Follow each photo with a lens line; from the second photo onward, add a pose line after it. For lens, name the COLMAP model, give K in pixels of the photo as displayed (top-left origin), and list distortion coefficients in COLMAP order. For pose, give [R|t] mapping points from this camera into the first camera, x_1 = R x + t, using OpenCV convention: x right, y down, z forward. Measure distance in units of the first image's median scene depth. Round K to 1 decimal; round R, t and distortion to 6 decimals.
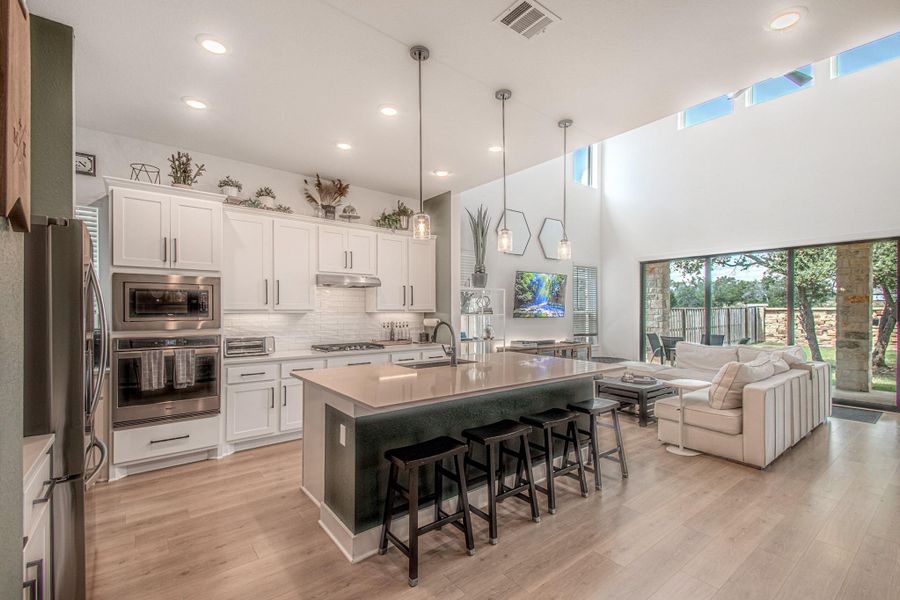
lens RADIAL K [[393.3, 0, 445.2], [0, 393.3, 308.6], [0, 0, 1]] dist [0.005696, -0.000284]
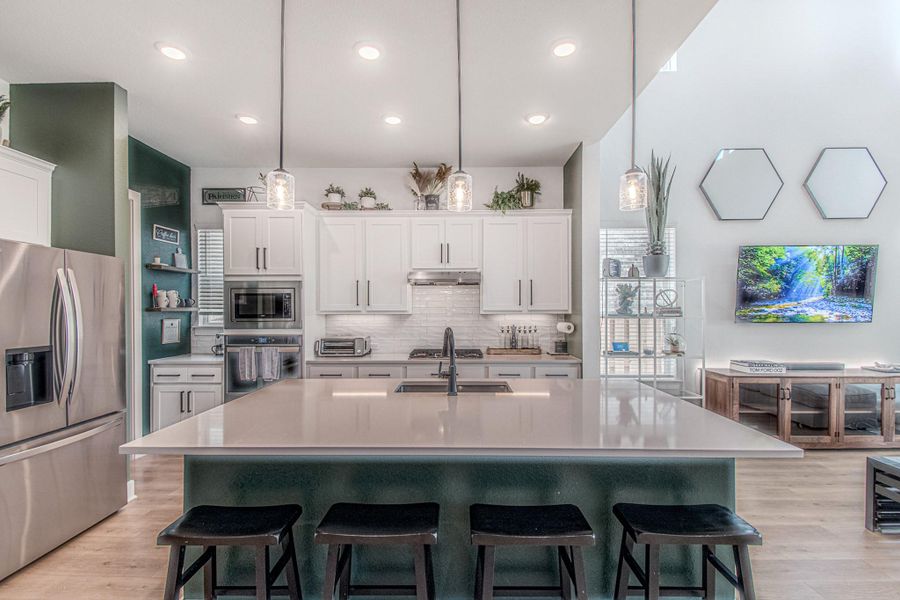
lens RADIAL K [[393.3, 0, 445.2], [0, 393.3, 308.6], [0, 0, 1]] dist [0.005696, -0.000284]
pose [[0.775623, -0.005451, -0.631173, 0.272279], [0.005636, 0.999983, -0.001710, -0.000328], [0.631172, -0.002231, 0.775640, 0.297267]]
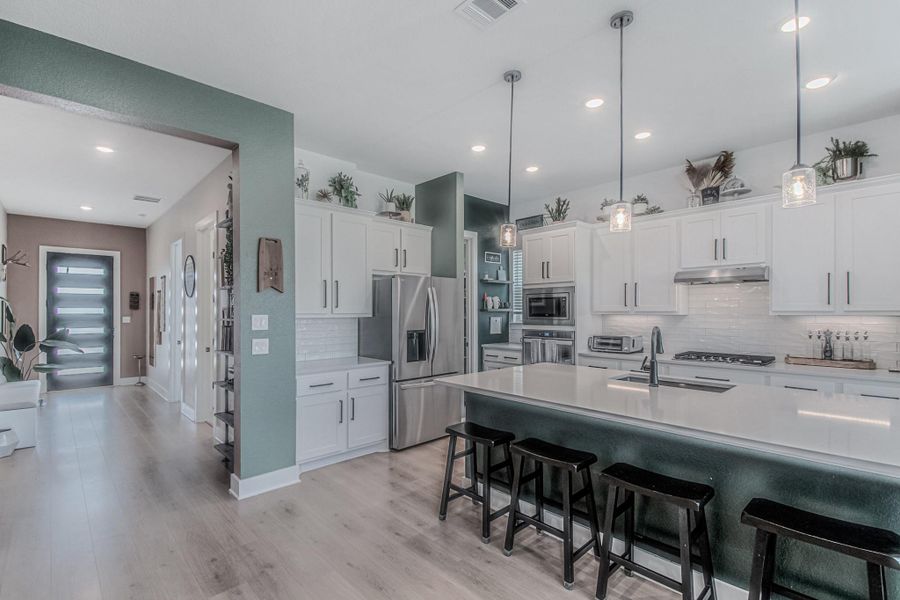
lens RADIAL K [[410.2, 0, 448.0], [0, 410.2, 311.4], [0, 0, 1]] dist [0.000686, -0.000449]
pose [[0.066303, -0.000520, -0.997799, 0.502837], [0.005375, 0.999986, -0.000164, 0.000054], [0.997785, -0.005352, 0.066305, 0.352031]]
